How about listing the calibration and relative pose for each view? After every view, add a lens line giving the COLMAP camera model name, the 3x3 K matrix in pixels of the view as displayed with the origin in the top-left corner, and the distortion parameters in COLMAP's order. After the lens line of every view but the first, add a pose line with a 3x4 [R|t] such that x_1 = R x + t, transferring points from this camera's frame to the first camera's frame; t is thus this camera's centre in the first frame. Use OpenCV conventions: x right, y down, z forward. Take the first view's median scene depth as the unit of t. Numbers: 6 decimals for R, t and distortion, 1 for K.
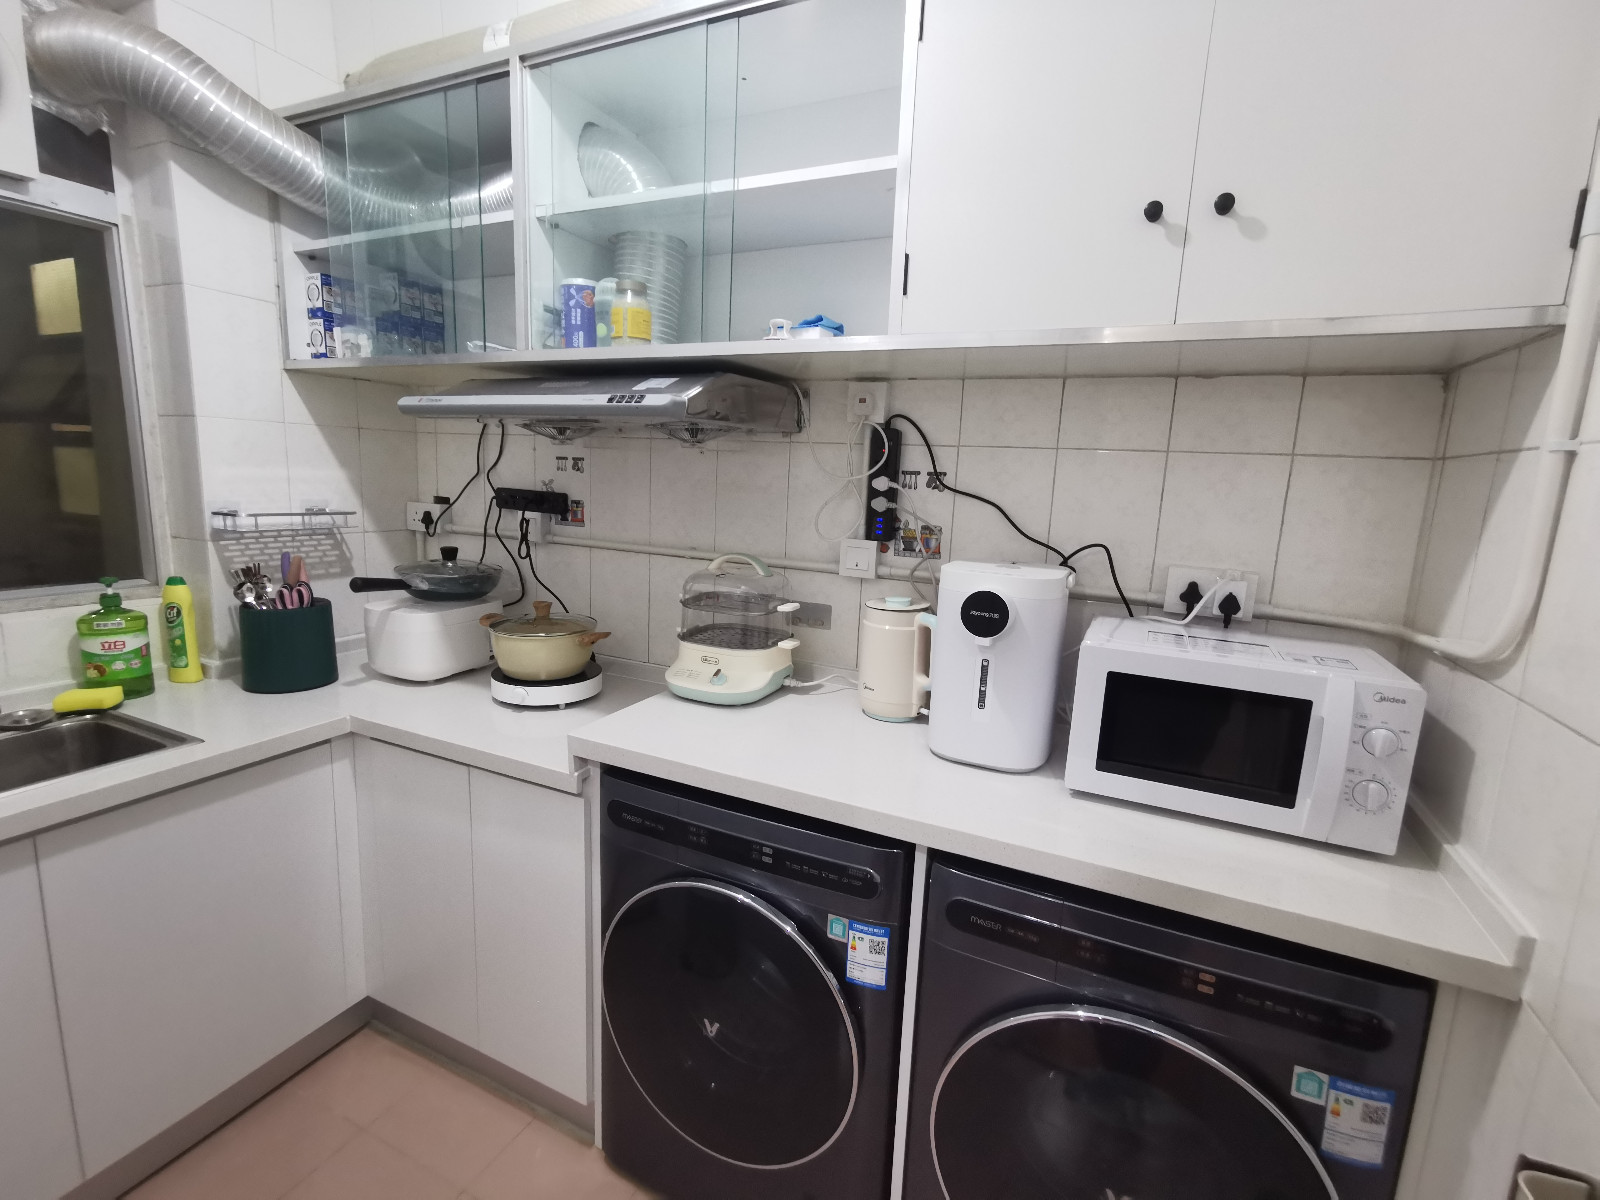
lens RADIAL K [[755.9, 0, 800.0], [0, 755.9, 600.0], [0, 0, 1]] dist [-0.000644, -0.005046]
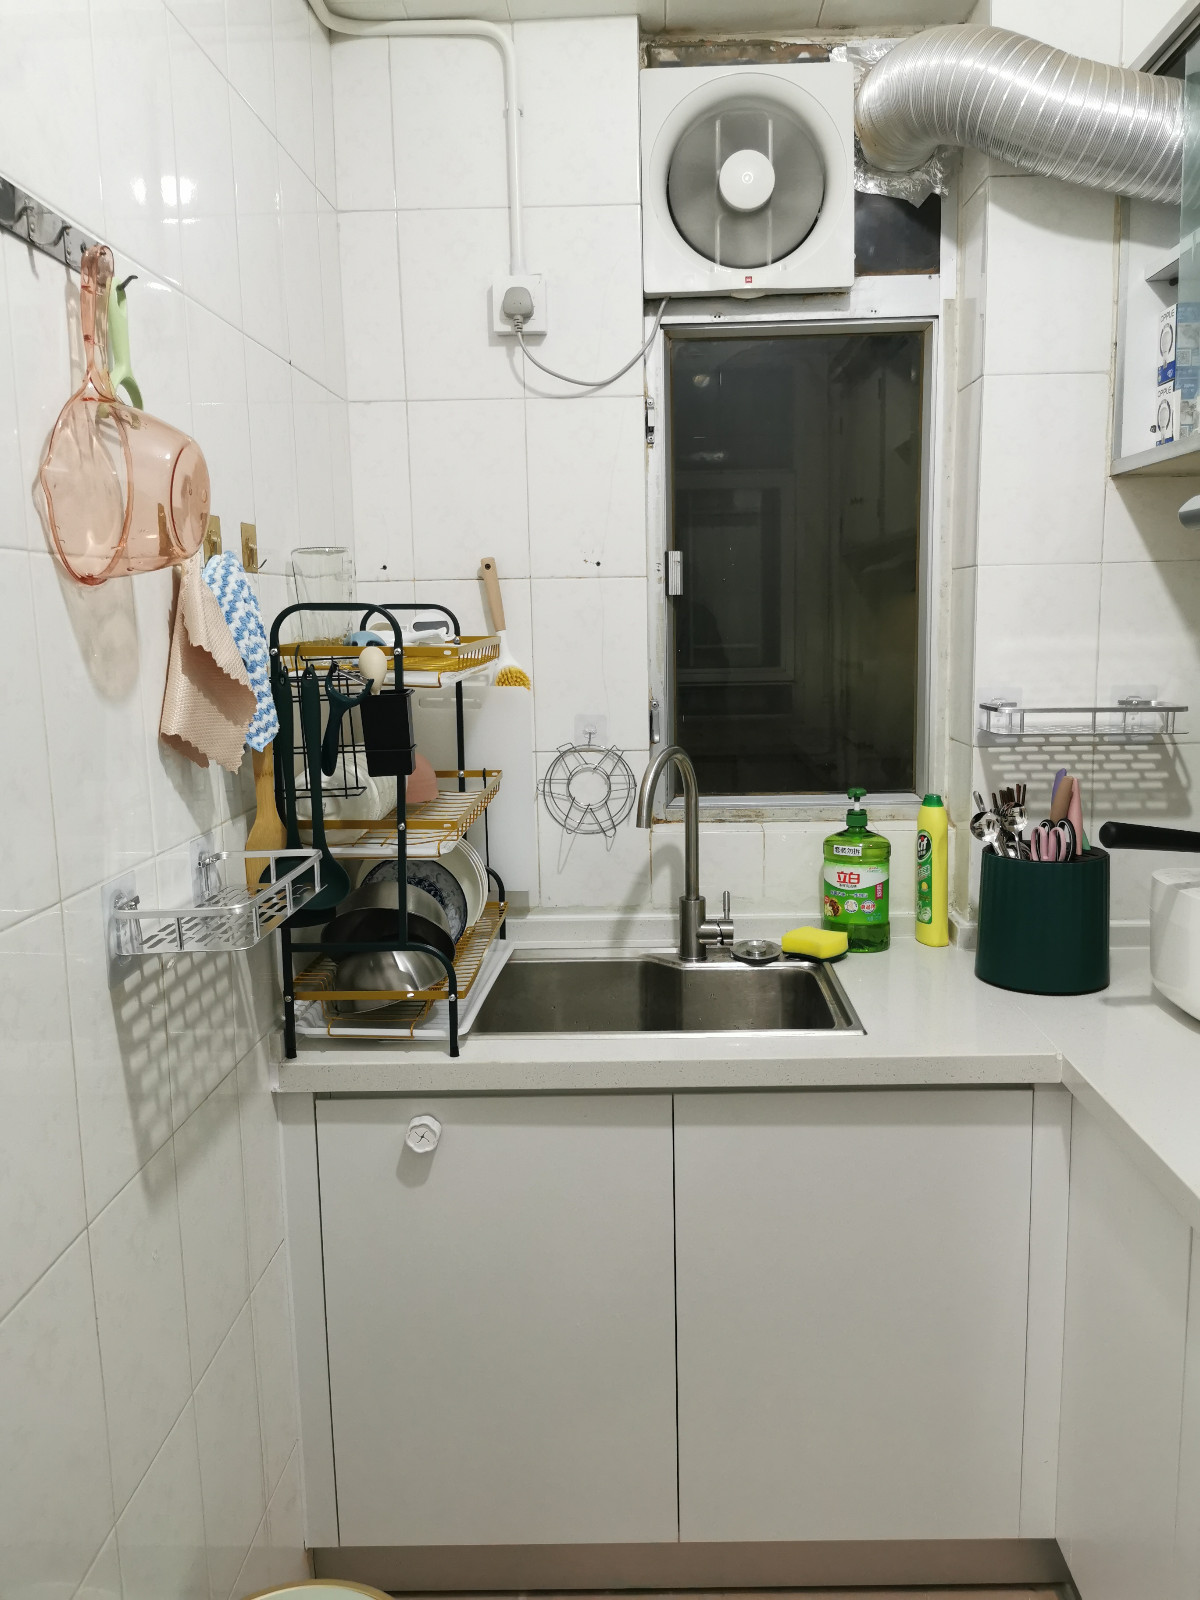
lens RADIAL K [[1230.5, 0, 600.0], [0, 1230.5, 800.0], [0, 0, 1]] dist [-0.003038, -0.009356]
pose [[0.374676, 0.083872, -0.923355, 0.121778], [-0.117204, 0.992195, 0.042566, -0.038344], [0.919718, 0.092273, 0.381582, 0.272257]]
